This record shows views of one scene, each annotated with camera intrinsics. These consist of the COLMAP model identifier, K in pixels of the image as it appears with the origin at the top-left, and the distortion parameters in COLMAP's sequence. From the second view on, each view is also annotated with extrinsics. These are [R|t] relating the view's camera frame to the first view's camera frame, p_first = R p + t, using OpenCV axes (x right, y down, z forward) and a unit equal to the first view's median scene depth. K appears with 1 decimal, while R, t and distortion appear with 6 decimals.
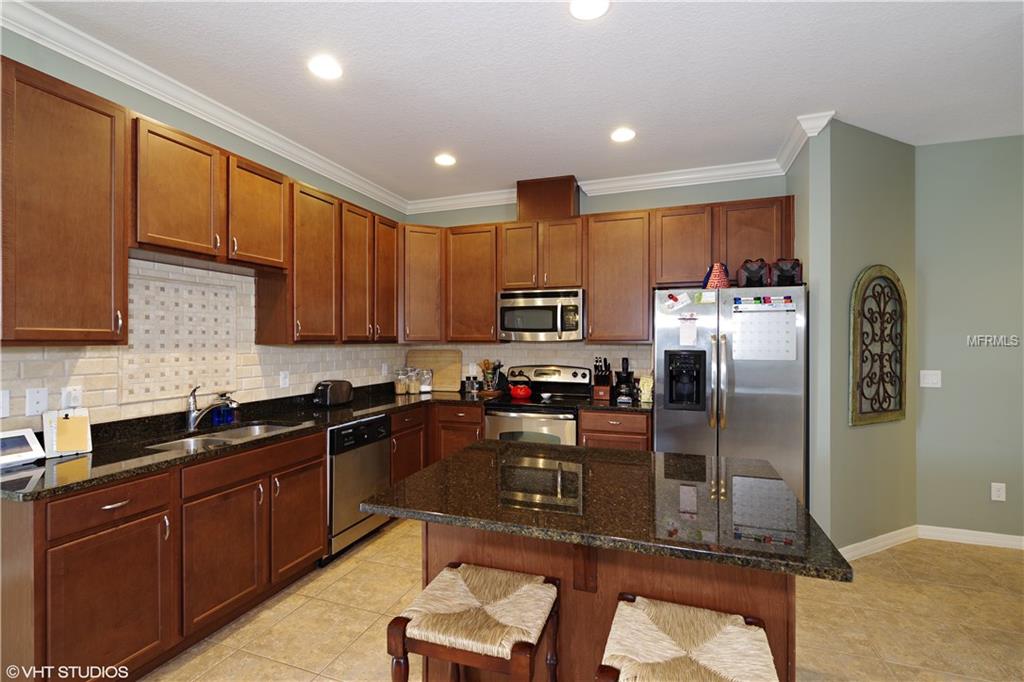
lens RADIAL K [[467.4, 0, 510.7], [0, 467.4, 340.6], [0, 0, 1]] dist [0.001832, 0.000167]
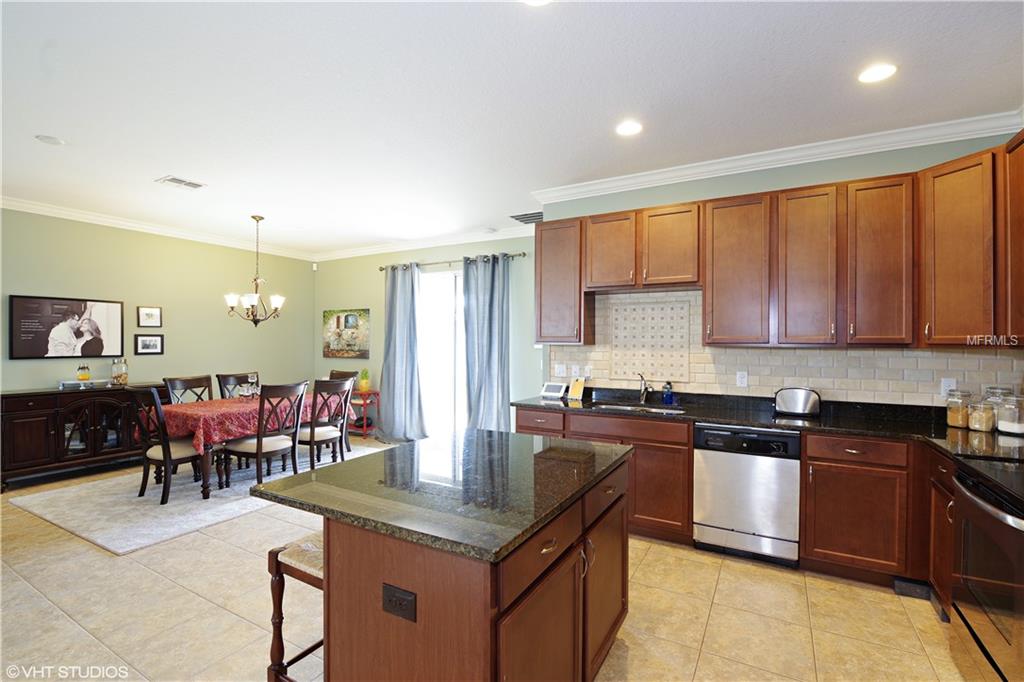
lens RADIAL K [[467.4, 0, 511.4], [0, 467.4, 339.9], [0, 0, 1]] dist [0.001832, 0.000167]
pose [[-0.162486, 0.003980, -0.986703, 0.810505], [0.000207, 0.999992, 0.004000, -0.014535], [0.986711, 0.000446, -0.162485, 0.796577]]
